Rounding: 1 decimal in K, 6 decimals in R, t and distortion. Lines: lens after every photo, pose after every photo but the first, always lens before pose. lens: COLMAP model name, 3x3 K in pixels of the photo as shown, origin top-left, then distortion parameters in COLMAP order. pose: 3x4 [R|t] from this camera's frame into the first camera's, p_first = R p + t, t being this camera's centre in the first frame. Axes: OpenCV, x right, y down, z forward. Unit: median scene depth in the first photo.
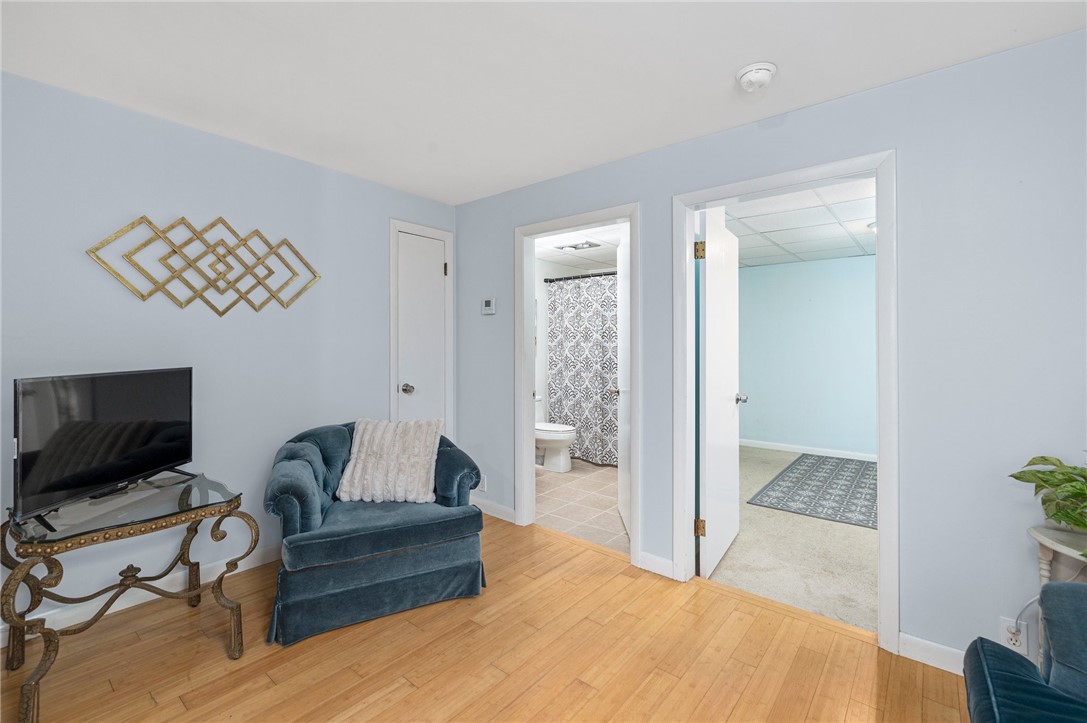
lens RADIAL K [[466.9, 0, 537.8], [0, 466.9, 344.4], [0, 0, 1]] dist [0.000547, -0.000443]
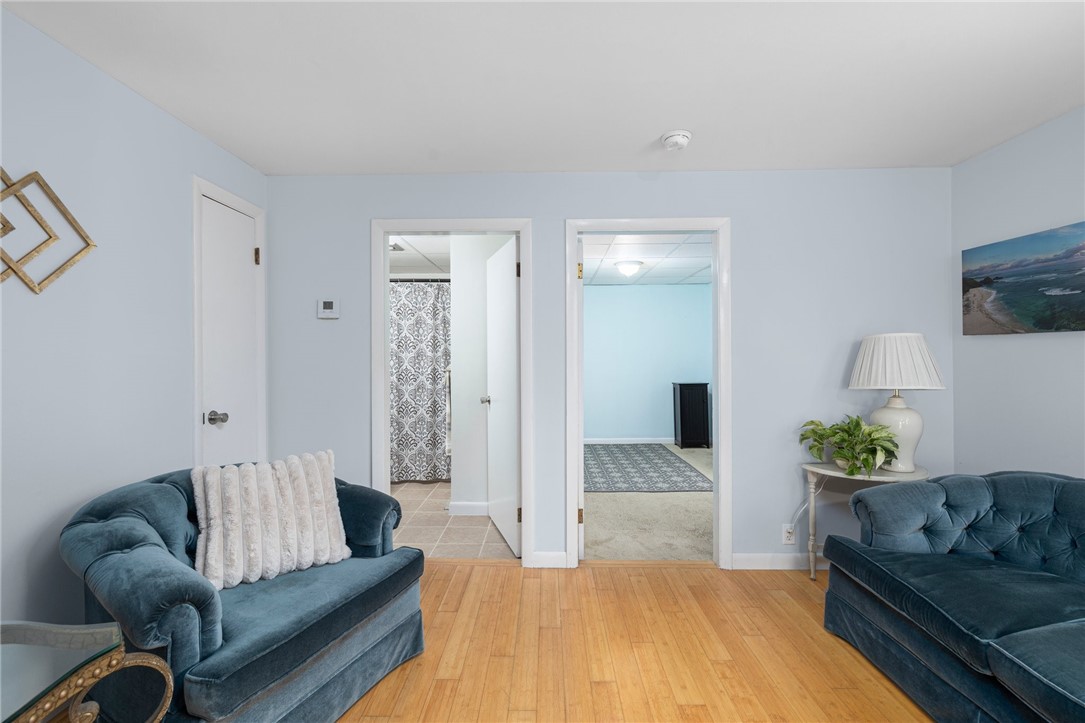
lens RADIAL K [[466.1, 0, 516.7], [0, 466.1, 353.8], [0, 0, 1]] dist [0.000547, -0.000443]
pose [[0.789345, -0.003491, 0.613940, -0.426367], [0.003995, 0.999992, 0.000550, -0.001523], [-0.613937, 0.002019, 0.789352, 0.187618]]
